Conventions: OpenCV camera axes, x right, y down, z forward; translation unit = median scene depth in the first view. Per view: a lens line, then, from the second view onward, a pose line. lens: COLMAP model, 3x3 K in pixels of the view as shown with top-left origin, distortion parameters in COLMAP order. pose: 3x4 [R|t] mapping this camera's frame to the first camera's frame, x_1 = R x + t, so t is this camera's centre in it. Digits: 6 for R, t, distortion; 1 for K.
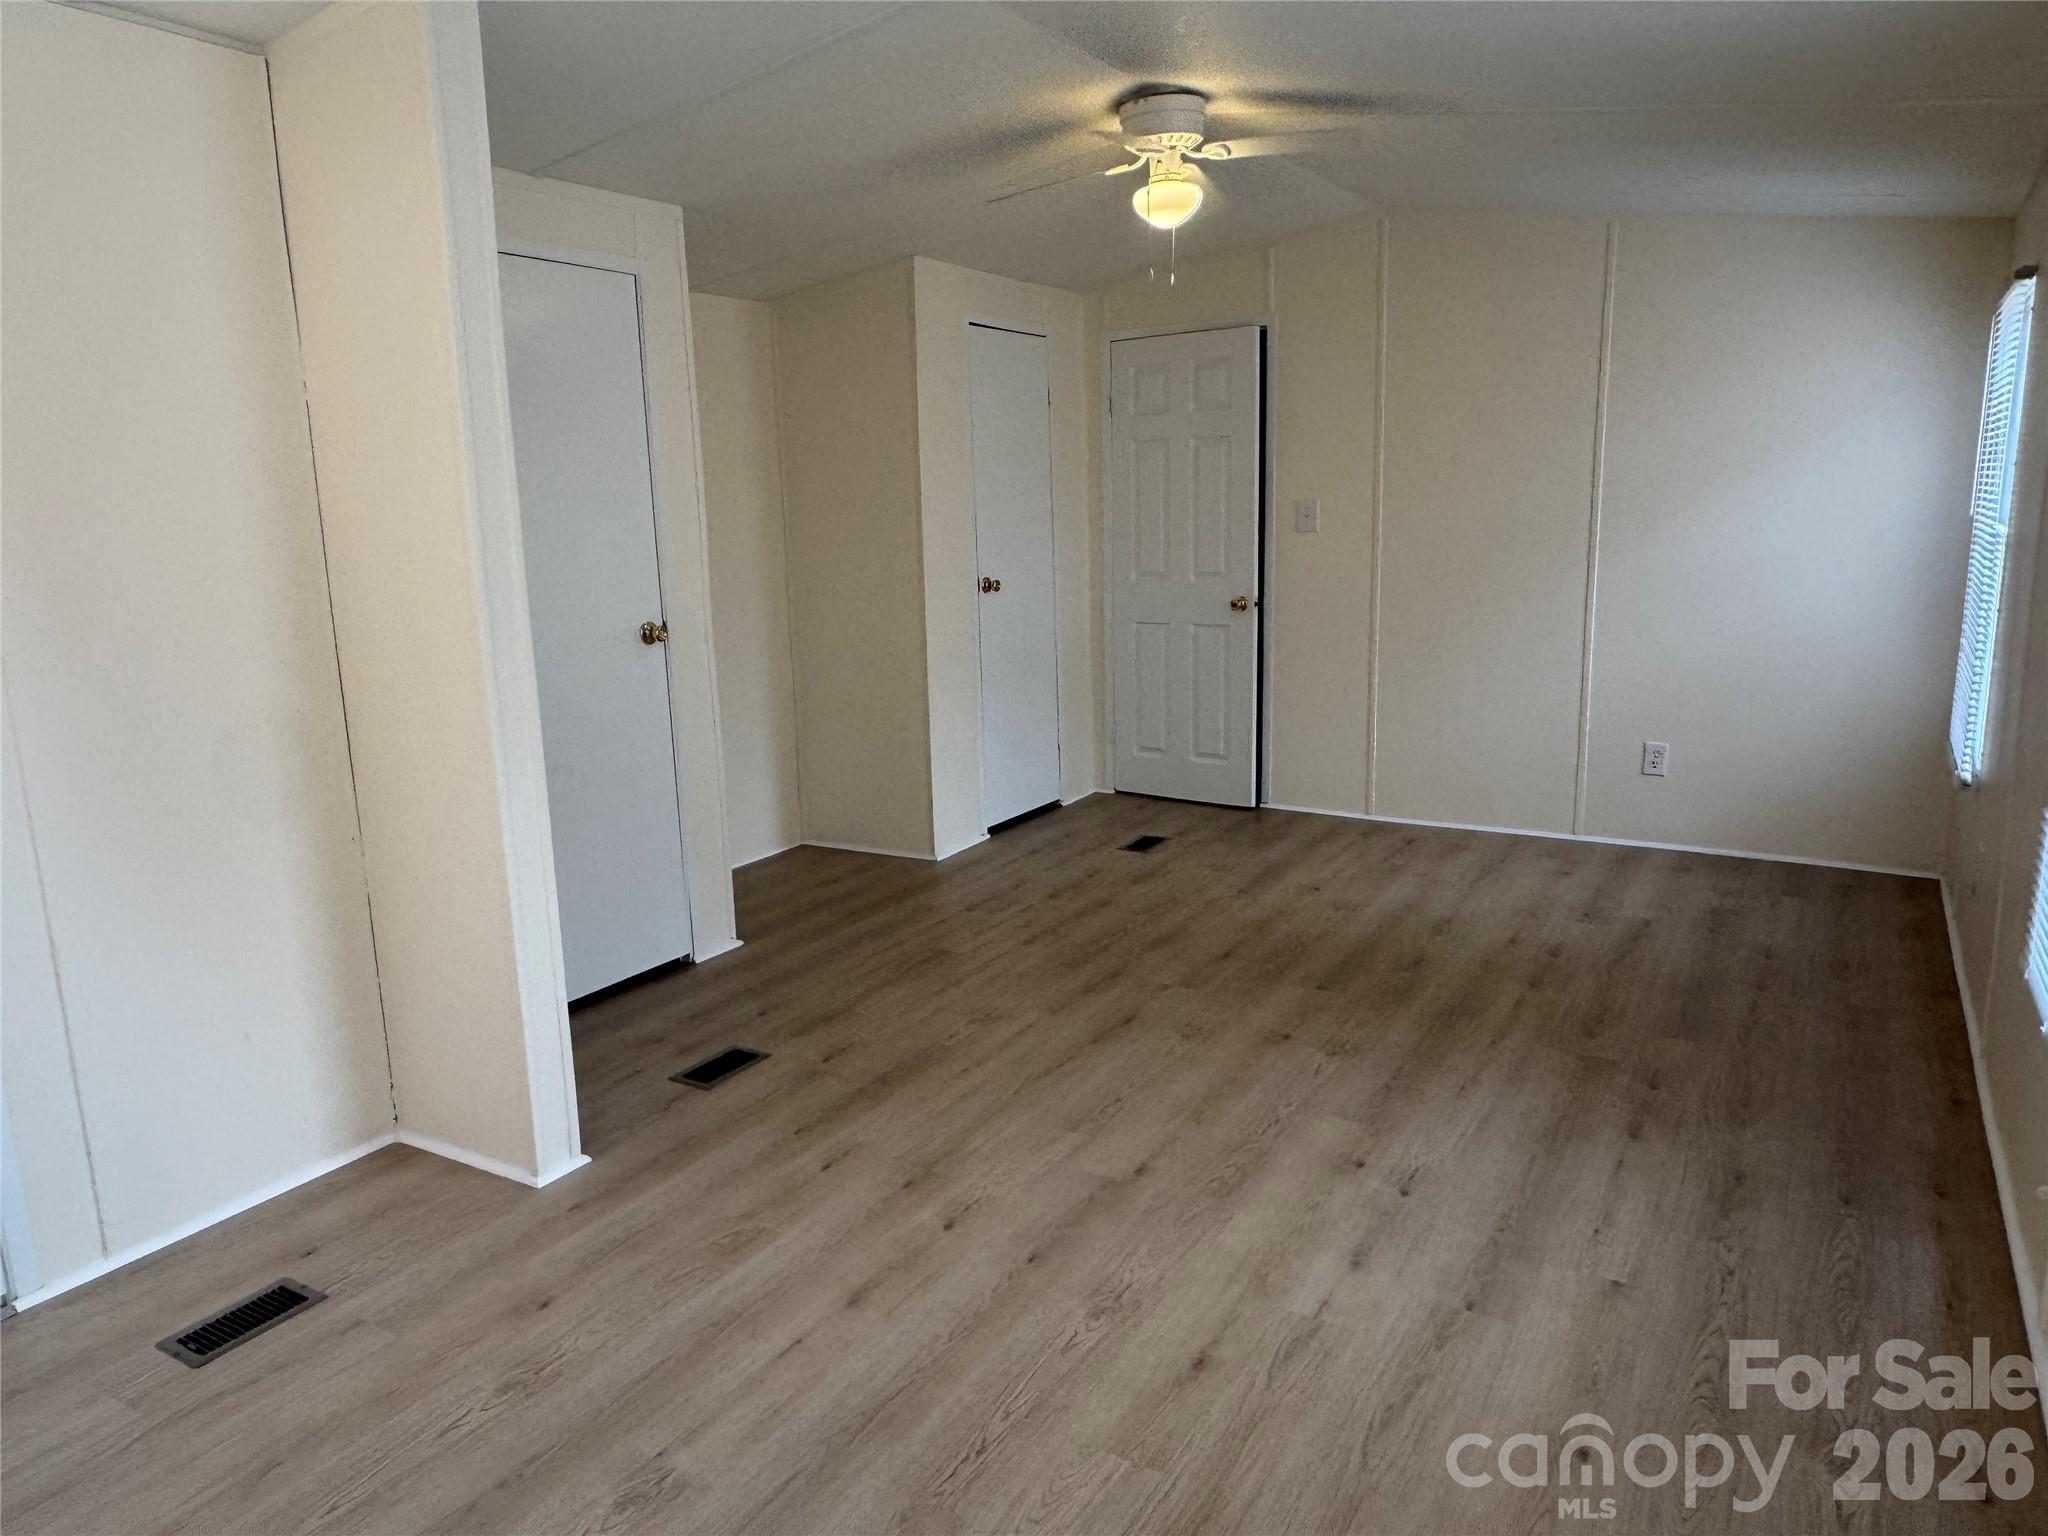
lens RADIAL K [[1348.3, 0, 1024.1], [0, 1348.3, 775.1], [0, 0, 1]] dist [0.000147, -0.002555]
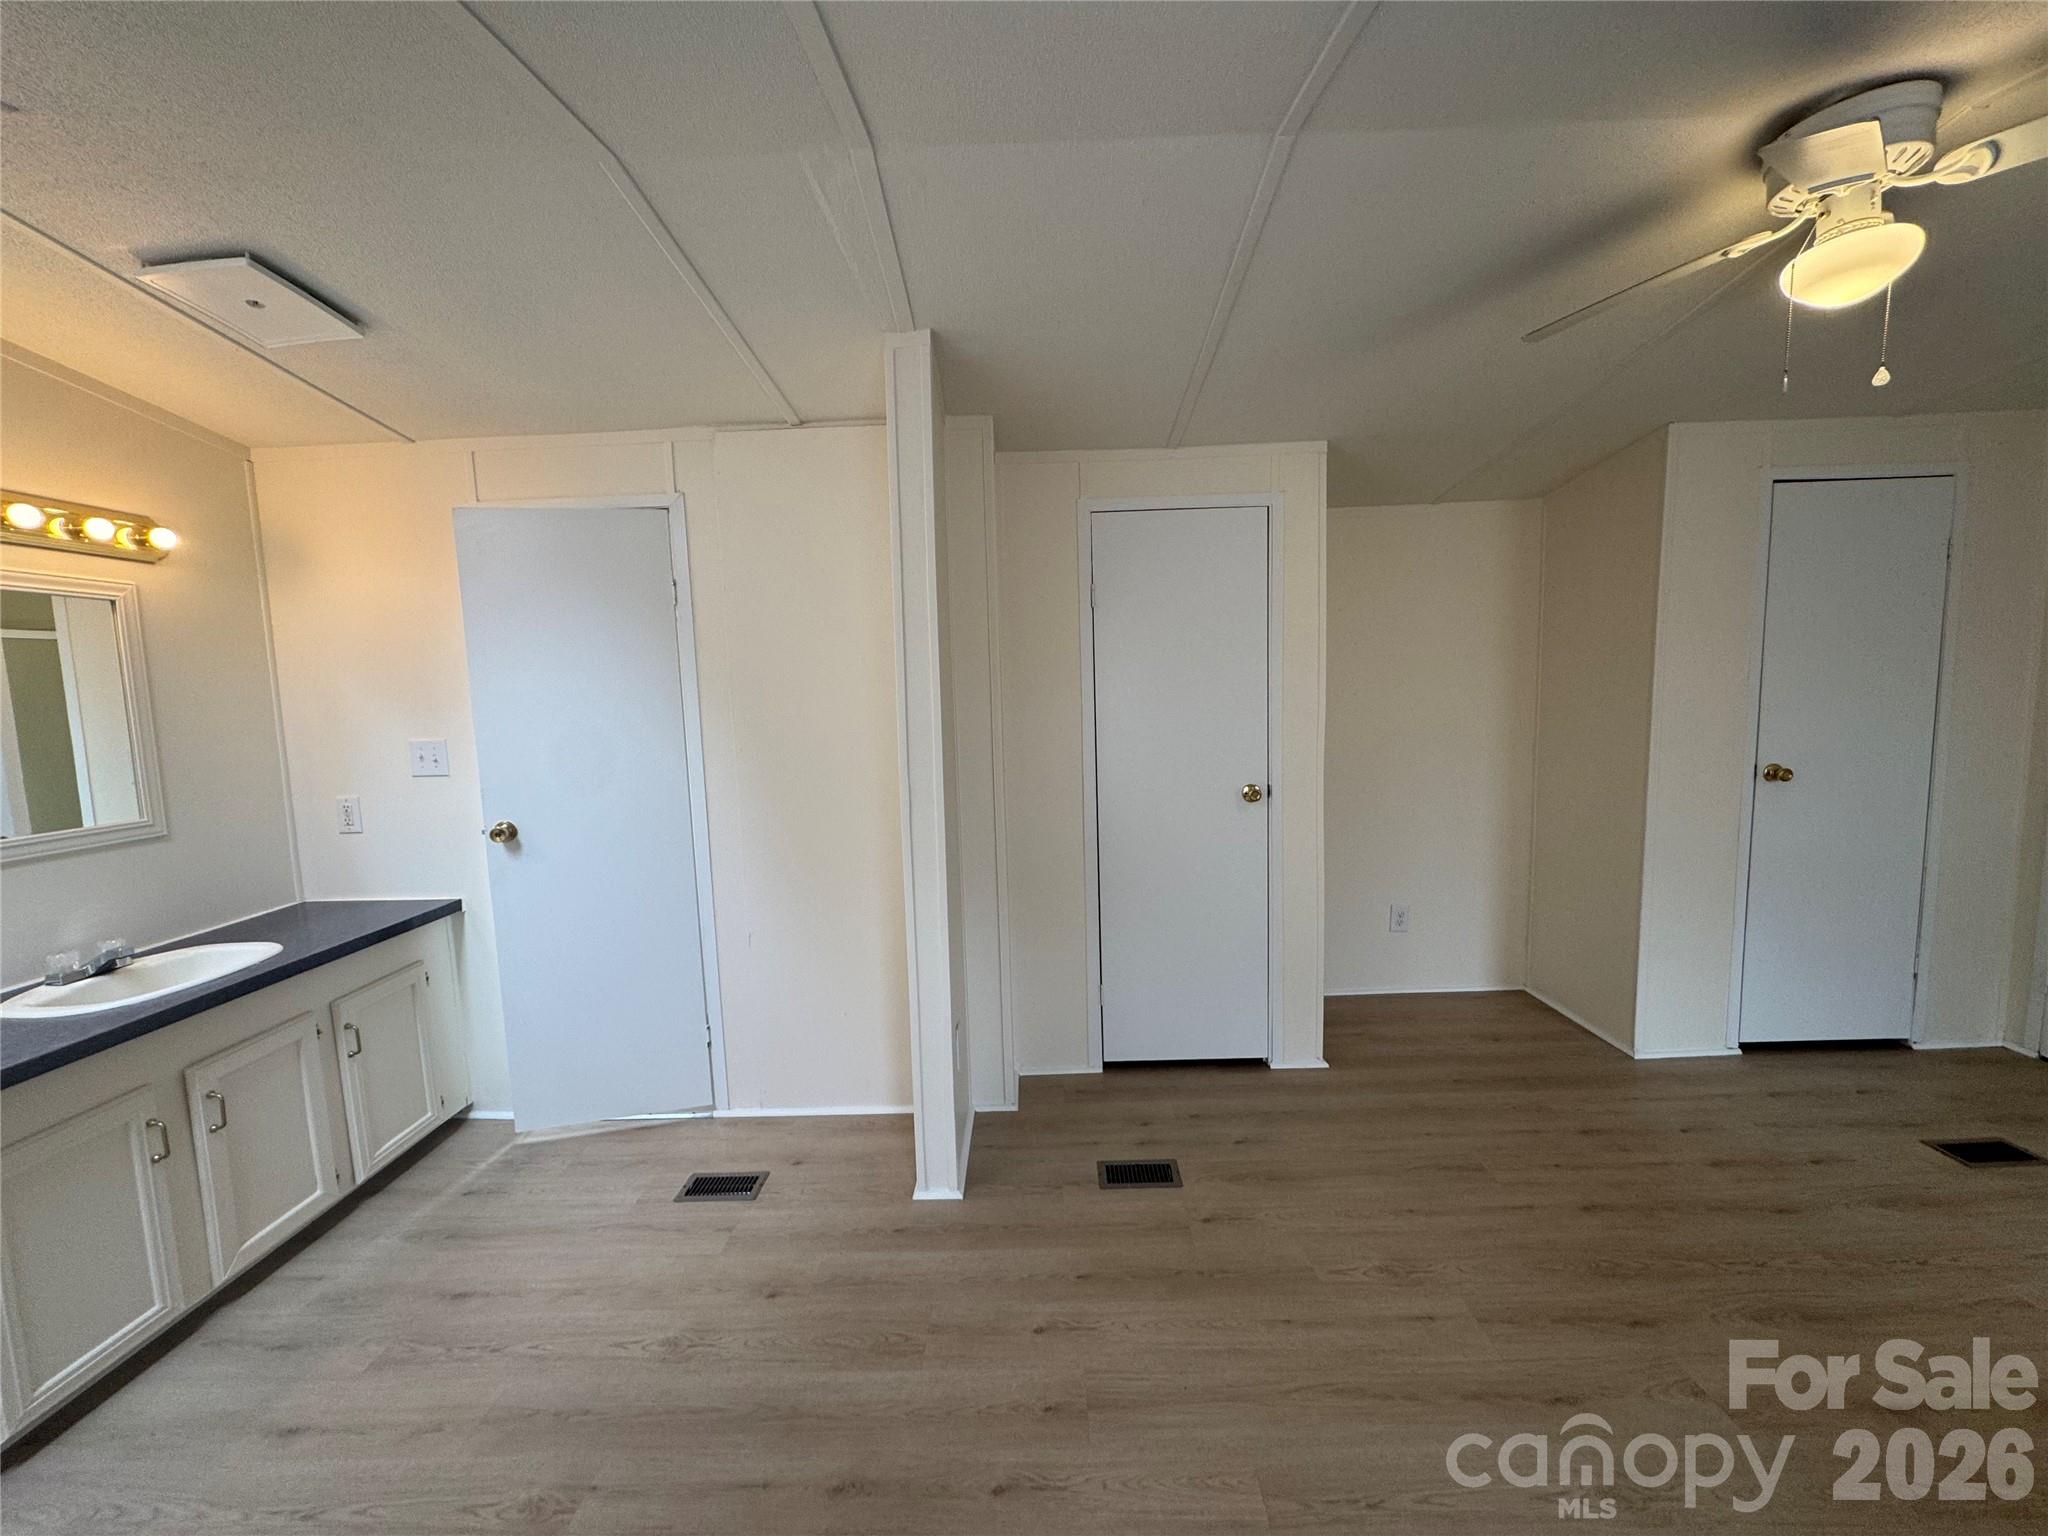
lens RADIAL K [[810.4, 0, 1024.0], [0, 810.4, 768.0], [0, 0, 1]] dist [0.000317, 0.000152]
pose [[0.501884, 0.104621, -0.858584, 0.257771], [-0.153660, 0.987652, 0.030527, -0.121827], [0.851177, 0.116609, 0.511762, 0.449290]]
